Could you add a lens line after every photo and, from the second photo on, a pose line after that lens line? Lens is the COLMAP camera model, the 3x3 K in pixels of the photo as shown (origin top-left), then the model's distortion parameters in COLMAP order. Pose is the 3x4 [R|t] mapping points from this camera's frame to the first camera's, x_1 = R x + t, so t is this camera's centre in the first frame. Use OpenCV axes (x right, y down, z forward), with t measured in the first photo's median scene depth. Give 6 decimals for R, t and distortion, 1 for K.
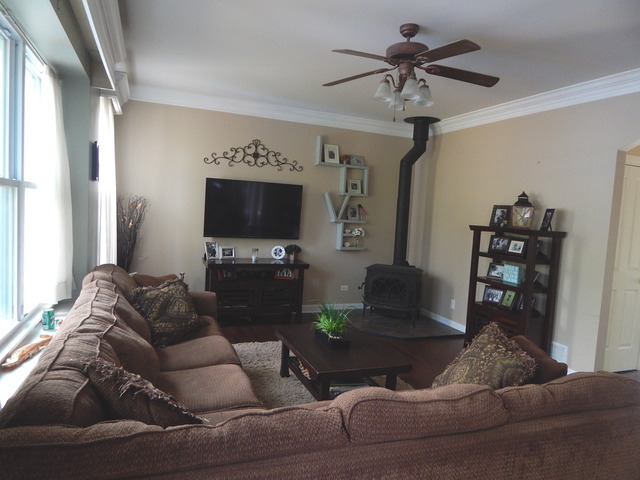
lens RADIAL K [[422.5, 0, 320.3], [0, 422.5, 236.6], [0, 0, 1]] dist [-0.006455, -0.002300]
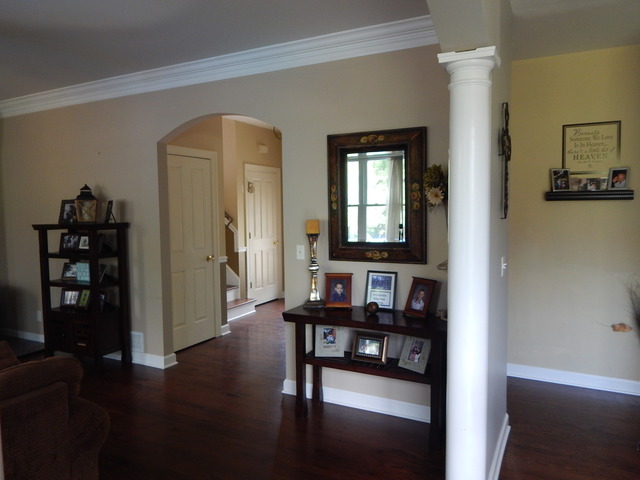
lens RADIAL K [[465.5, 0, 324.6], [0, 465.5, 234.0], [0, 0, 1]] dist [-0.008030, -0.010311]
pose [[0.745246, -0.116844, 0.656472, 0.169329], [0.109707, 0.992596, 0.052127, 0.008635], [-0.657703, 0.033172, 0.752547, -0.129345]]
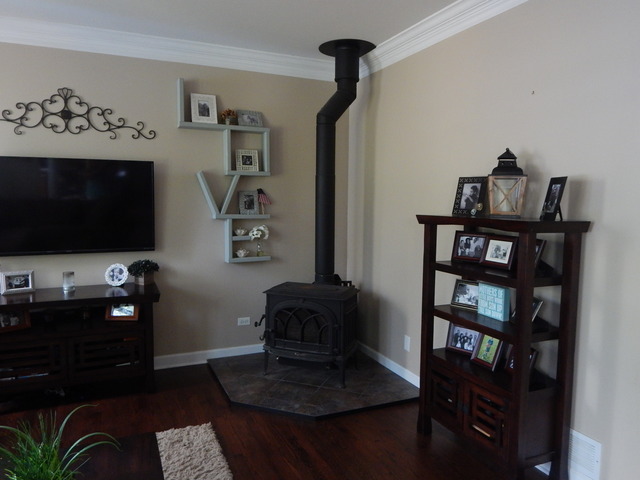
lens RADIAL K [[465.5, 0, 322.1], [0, 465.5, 238.4], [0, 0, 1]] dist [-0.008030, -0.010311]
pose [[0.997922, -0.052883, 0.036820, 0.201645], [0.052039, 0.998368, 0.023534, -0.017121], [-0.038004, -0.021569, 0.999045, 0.383021]]
